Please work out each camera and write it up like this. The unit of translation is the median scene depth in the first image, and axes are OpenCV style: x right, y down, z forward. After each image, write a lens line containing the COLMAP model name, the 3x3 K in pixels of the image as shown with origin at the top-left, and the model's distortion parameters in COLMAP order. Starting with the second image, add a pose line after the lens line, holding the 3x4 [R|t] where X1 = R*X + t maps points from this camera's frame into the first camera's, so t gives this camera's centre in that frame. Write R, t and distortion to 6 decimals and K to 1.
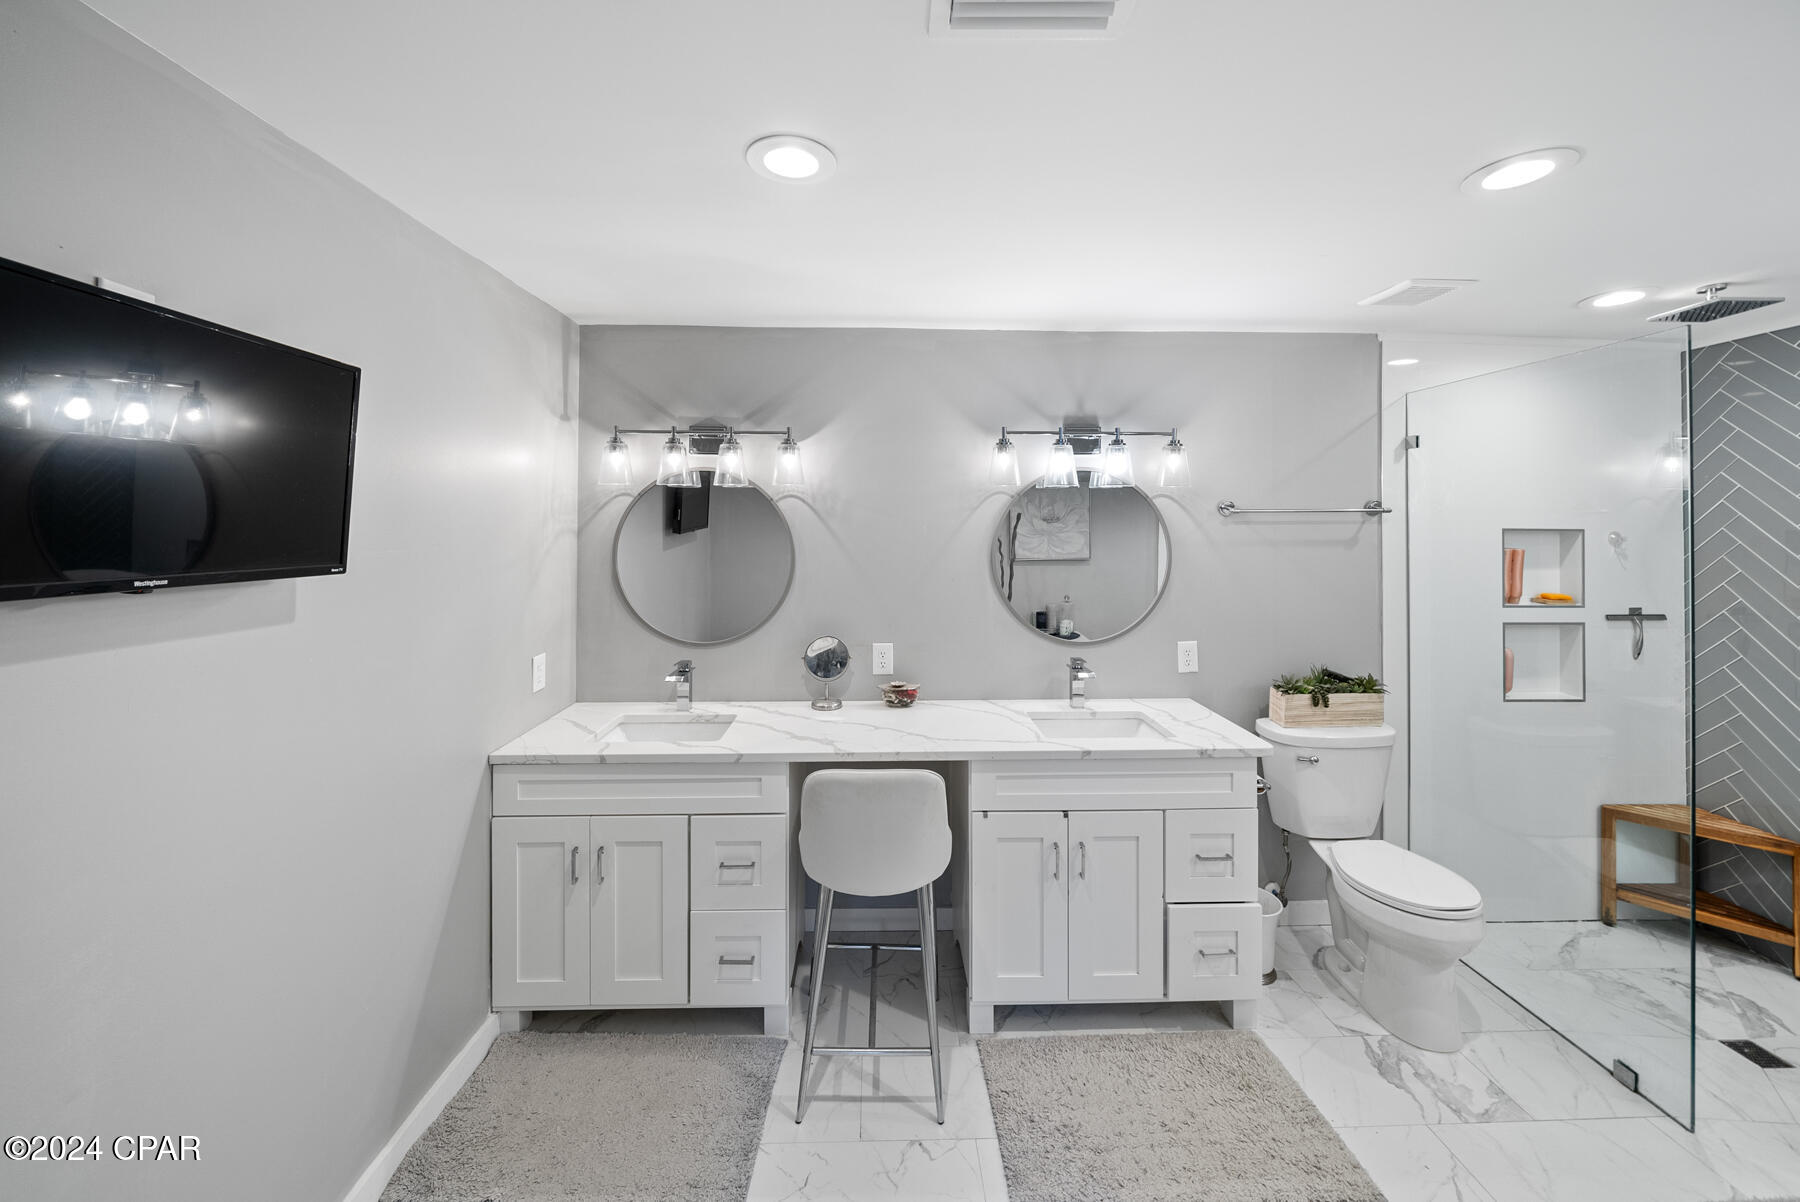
lens RADIAL K [[664.2, 0, 893.8], [0, 664.2, 515.8], [0, 0, 1]] dist [-0.001694, -0.000171]
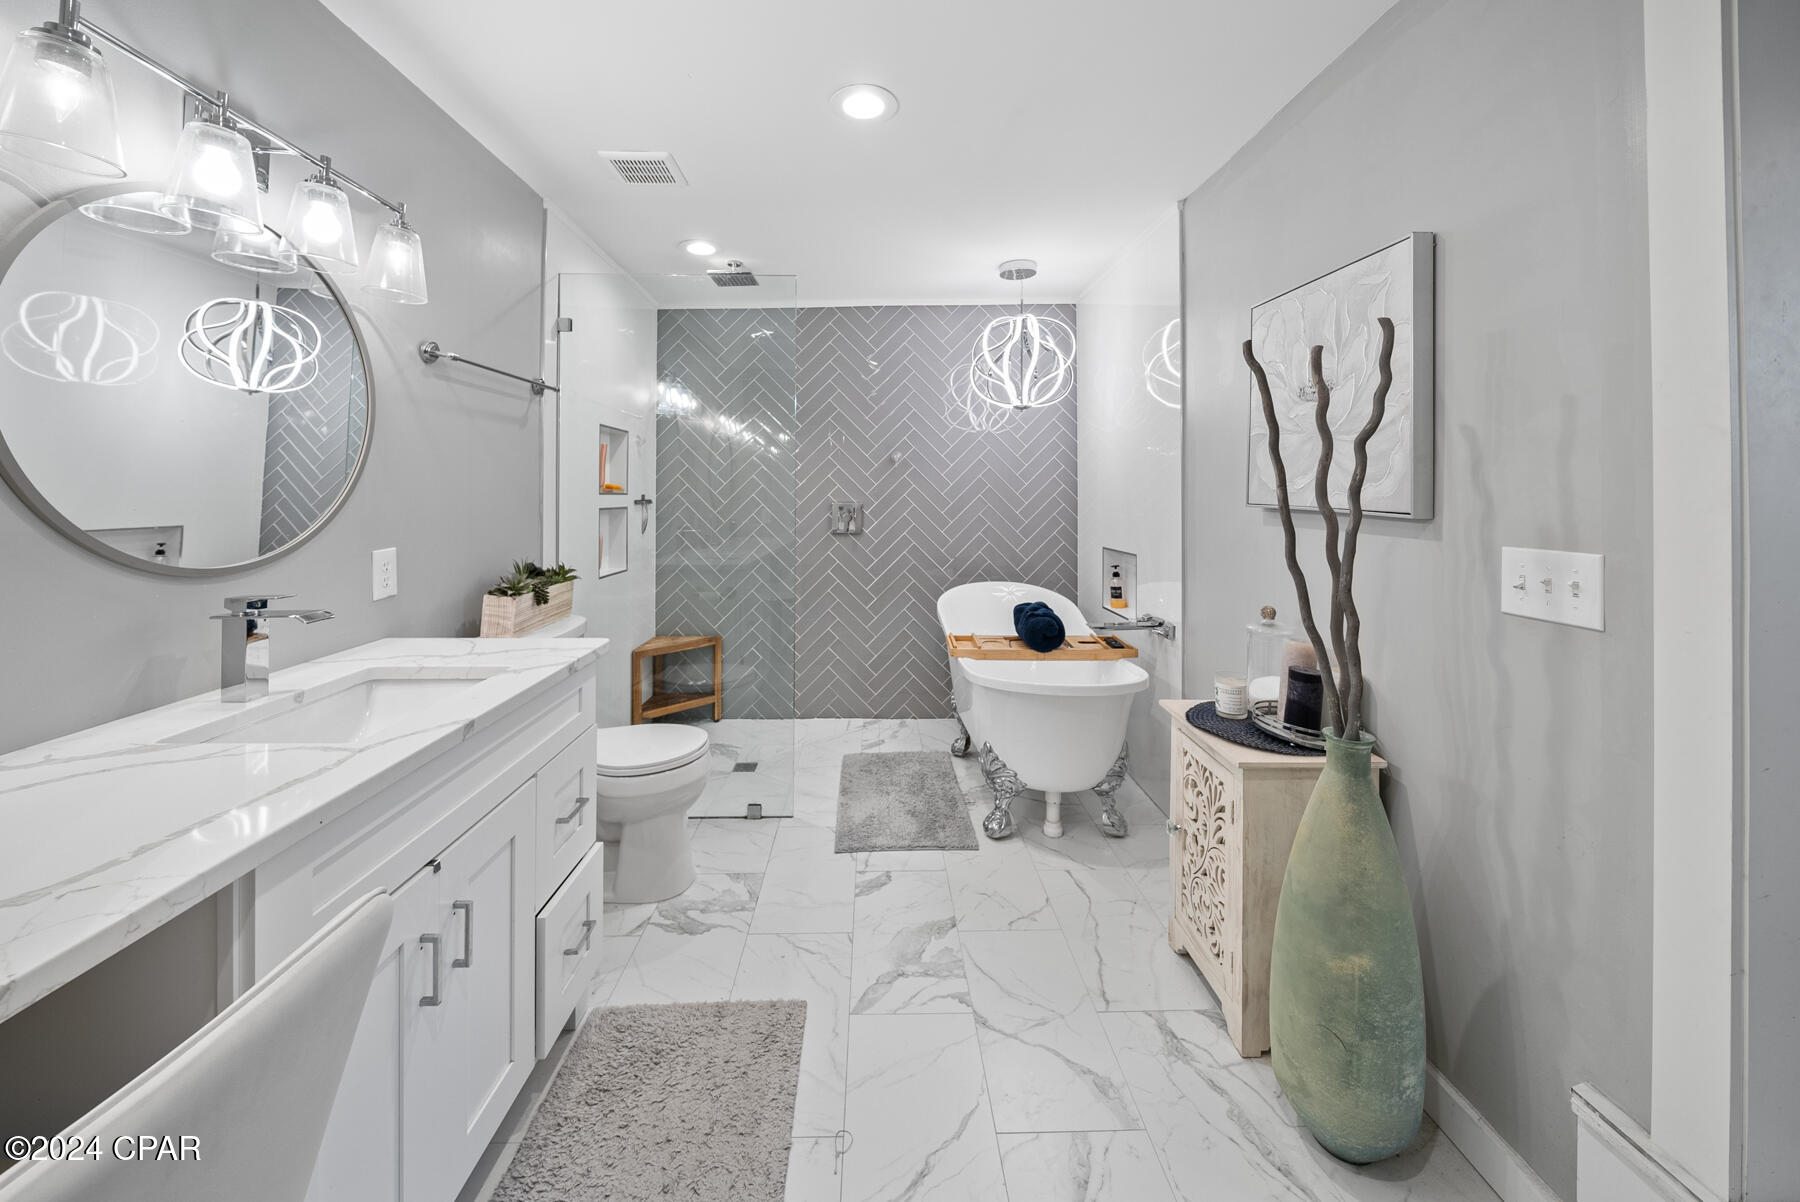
lens RADIAL K [[658.9, 0, 896.4], [0, 658.9, 486.0], [0, 0, 1]] dist [-0.000919, -0.000079]
pose [[0.003694, 0.005174, 0.999980, -0.190676], [-0.012359, 0.999910, -0.005128, 0.129708], [-0.999917, -0.012339, 0.003758, 0.524405]]
